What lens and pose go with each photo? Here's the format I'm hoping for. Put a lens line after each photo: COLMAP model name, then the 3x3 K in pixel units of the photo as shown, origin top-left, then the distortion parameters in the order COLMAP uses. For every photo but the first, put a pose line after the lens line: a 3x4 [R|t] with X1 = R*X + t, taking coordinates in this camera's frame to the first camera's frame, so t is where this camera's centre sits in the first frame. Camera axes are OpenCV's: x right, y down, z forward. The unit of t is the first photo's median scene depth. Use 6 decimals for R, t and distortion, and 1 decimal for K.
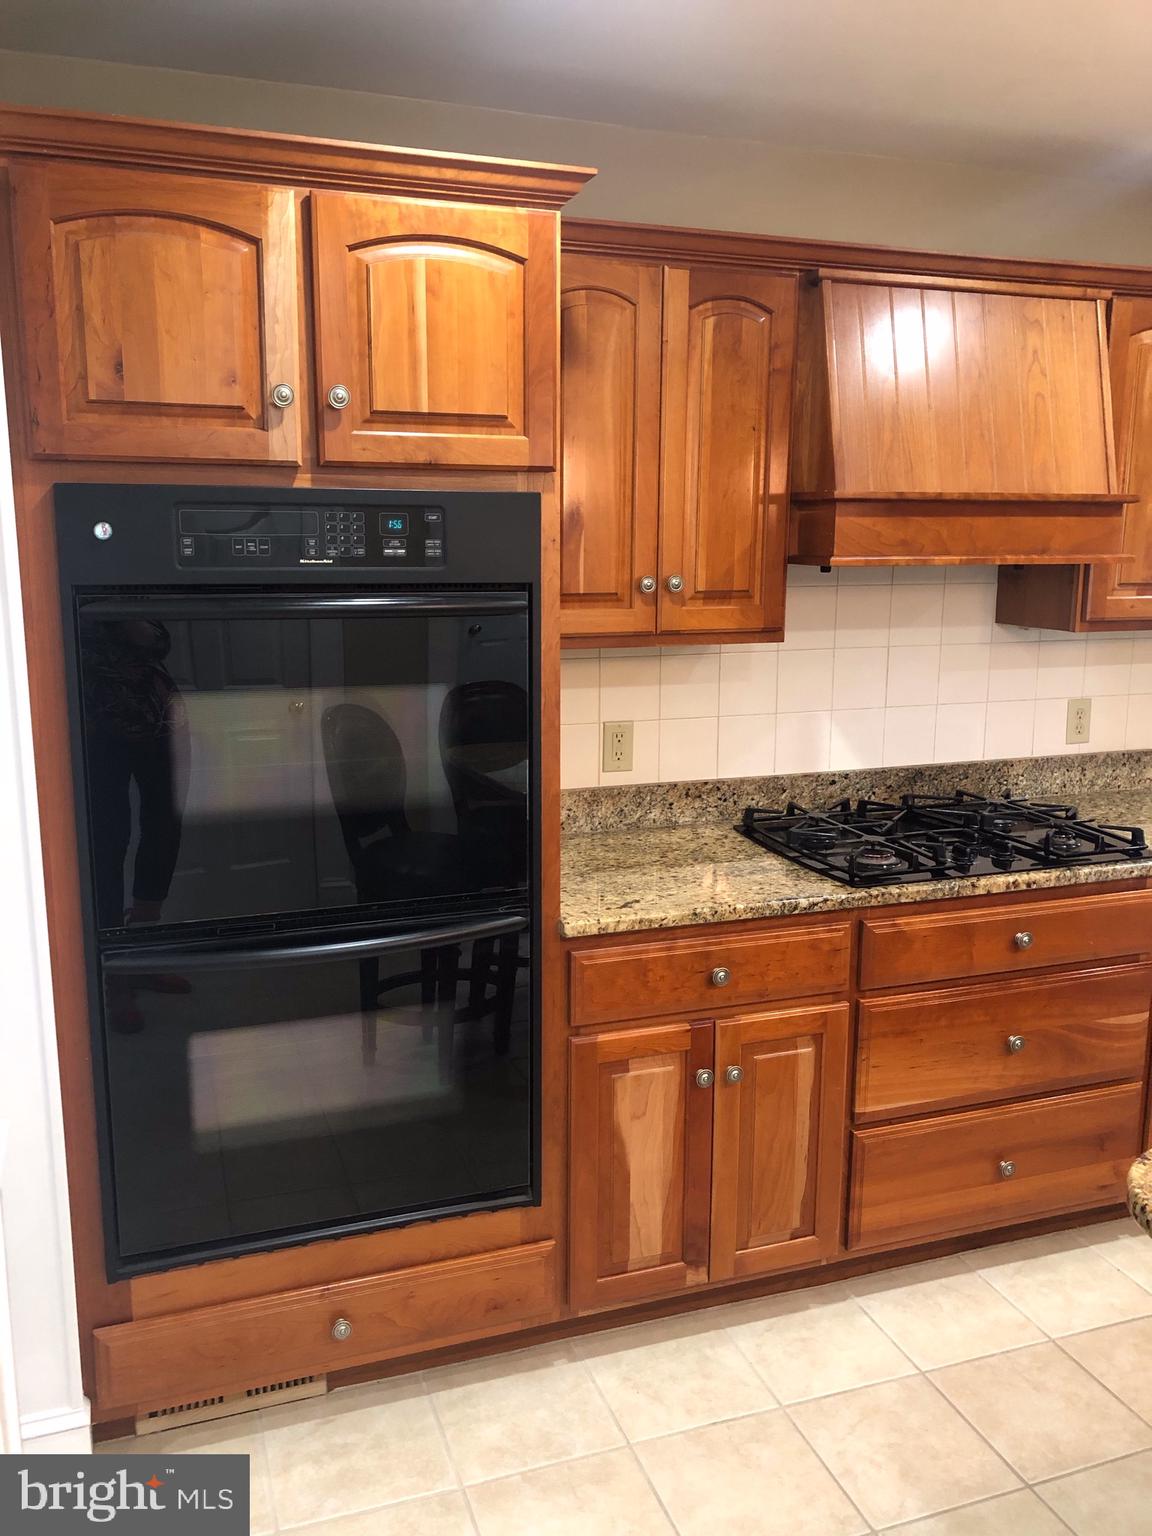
lens RADIAL K [[1266.1, 0, 577.7], [0, 1266.1, 753.4], [0, 0, 1]] dist [0.019025, -0.023540]
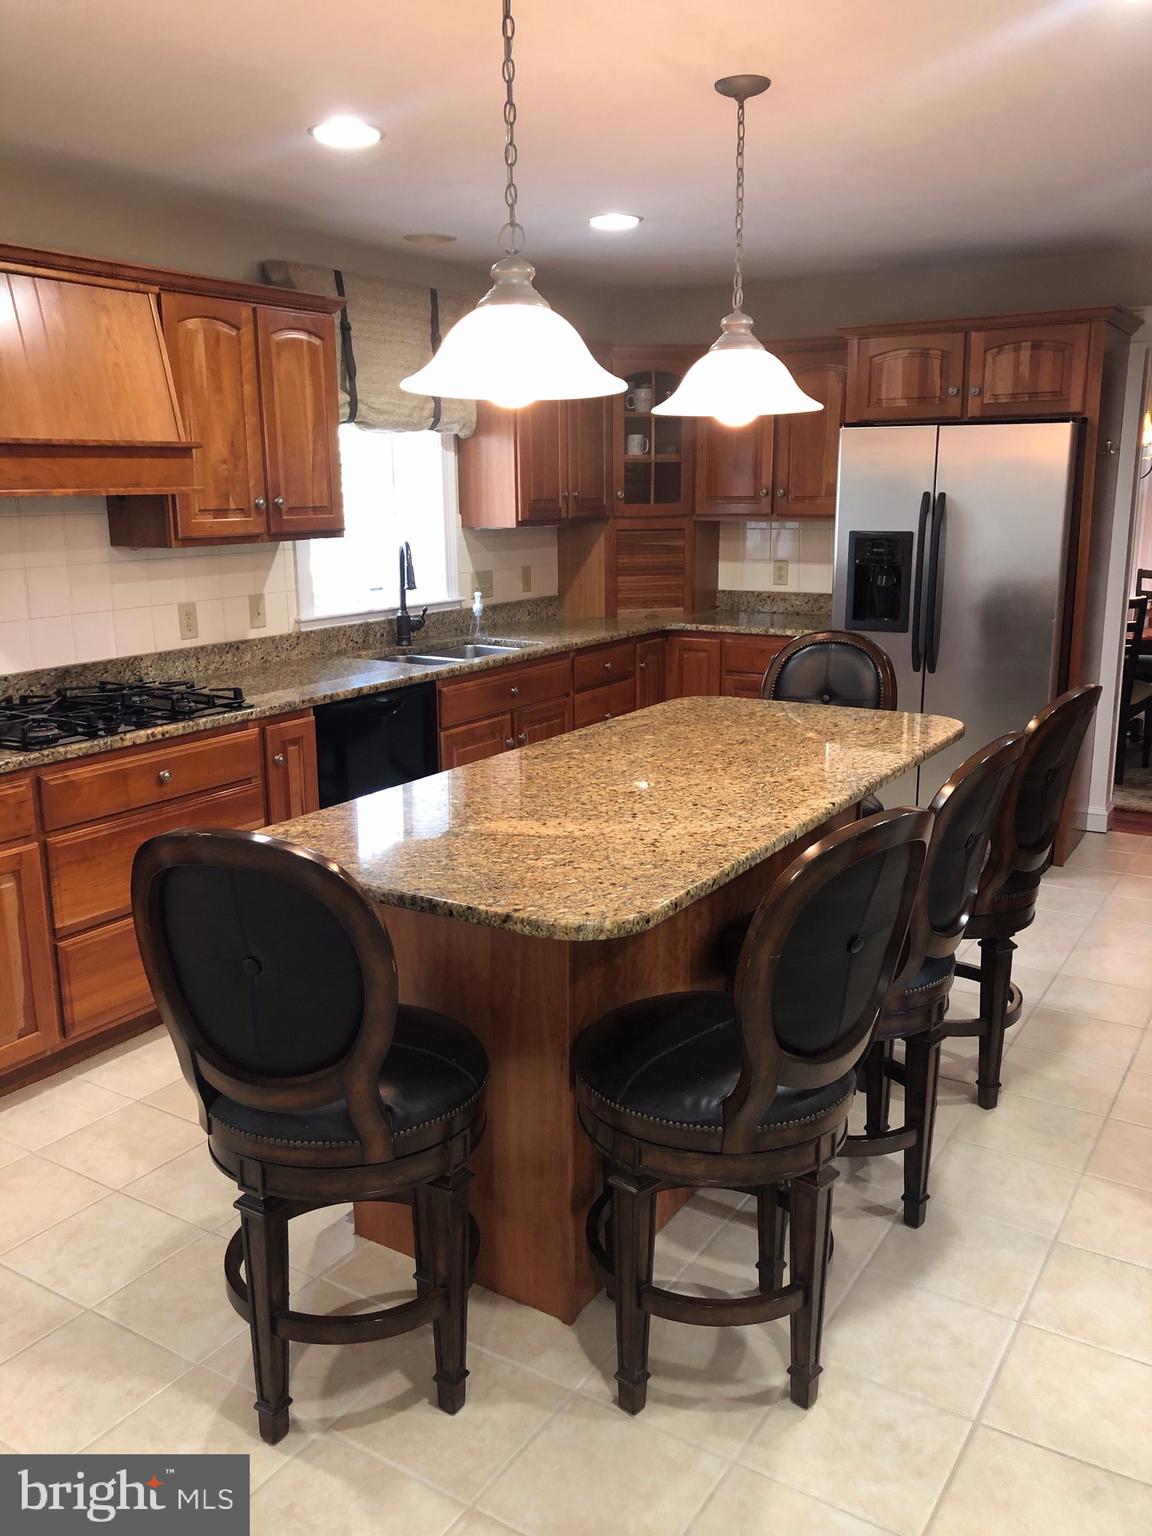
lens RADIAL K [[1266.1, 0, 563.5], [0, 1266.1, 765.6], [0, 0, 1]] dist [0.019025, -0.023540]
pose [[0.796781, -0.147820, 0.585908, -0.096801], [0.122348, 0.988999, 0.083136, 0.074441], [-0.591752, 0.005443, 0.806102, -0.327062]]
